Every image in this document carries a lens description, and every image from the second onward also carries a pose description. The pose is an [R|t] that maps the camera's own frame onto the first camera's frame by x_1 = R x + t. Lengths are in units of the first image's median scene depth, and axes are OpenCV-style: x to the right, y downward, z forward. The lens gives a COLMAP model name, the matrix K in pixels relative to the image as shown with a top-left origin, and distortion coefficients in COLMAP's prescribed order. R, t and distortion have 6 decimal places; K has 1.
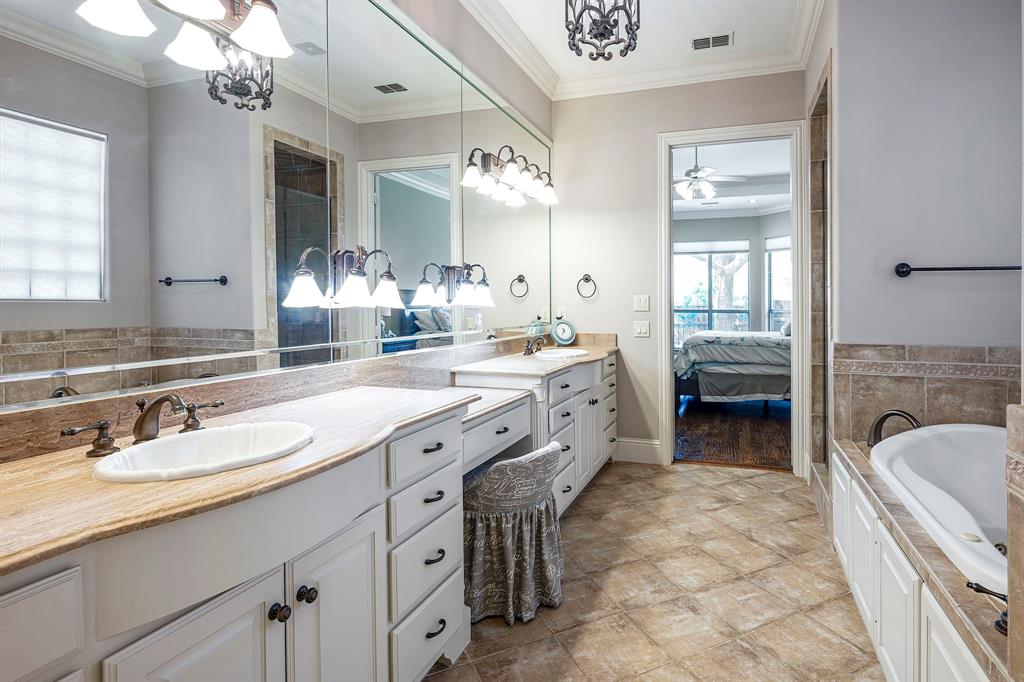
lens RADIAL K [[534.0, 0, 505.8], [0, 534.0, 313.1], [0, 0, 1]] dist [-0.000566, -0.000896]
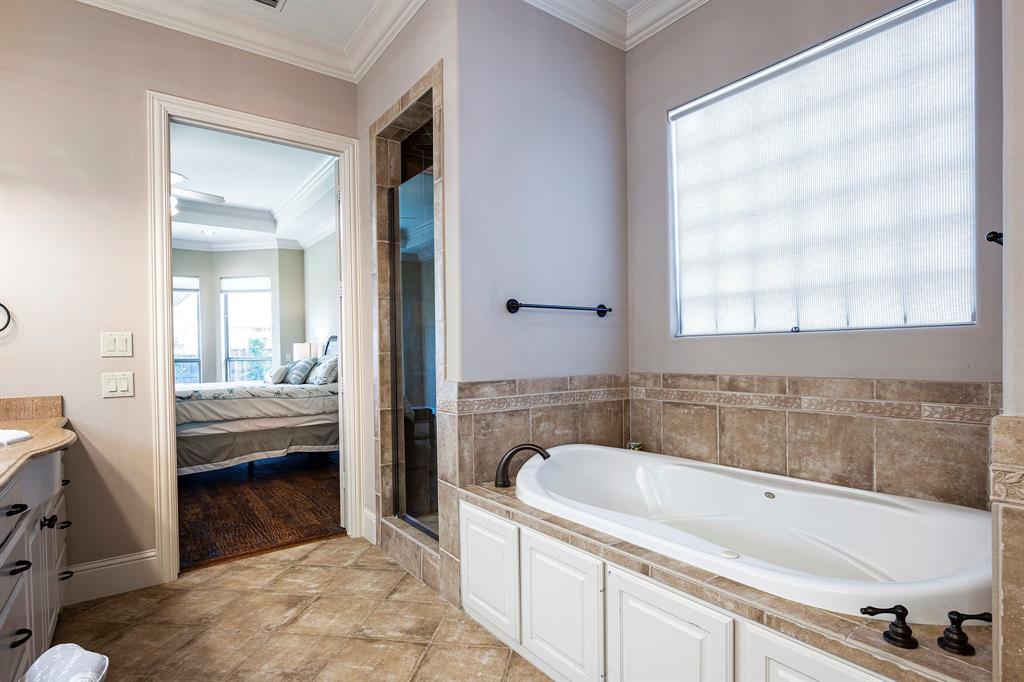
lens RADIAL K [[514.6, 0, 535.3], [0, 514.6, 354.9], [0, 0, 1]] dist [-0.001087, -0.000830]
pose [[0.470381, -0.012587, 0.882374, -0.074049], [0.027623, 0.999618, -0.000465, 0.010238], [-0.882031, 0.024592, 0.470549, 0.358702]]
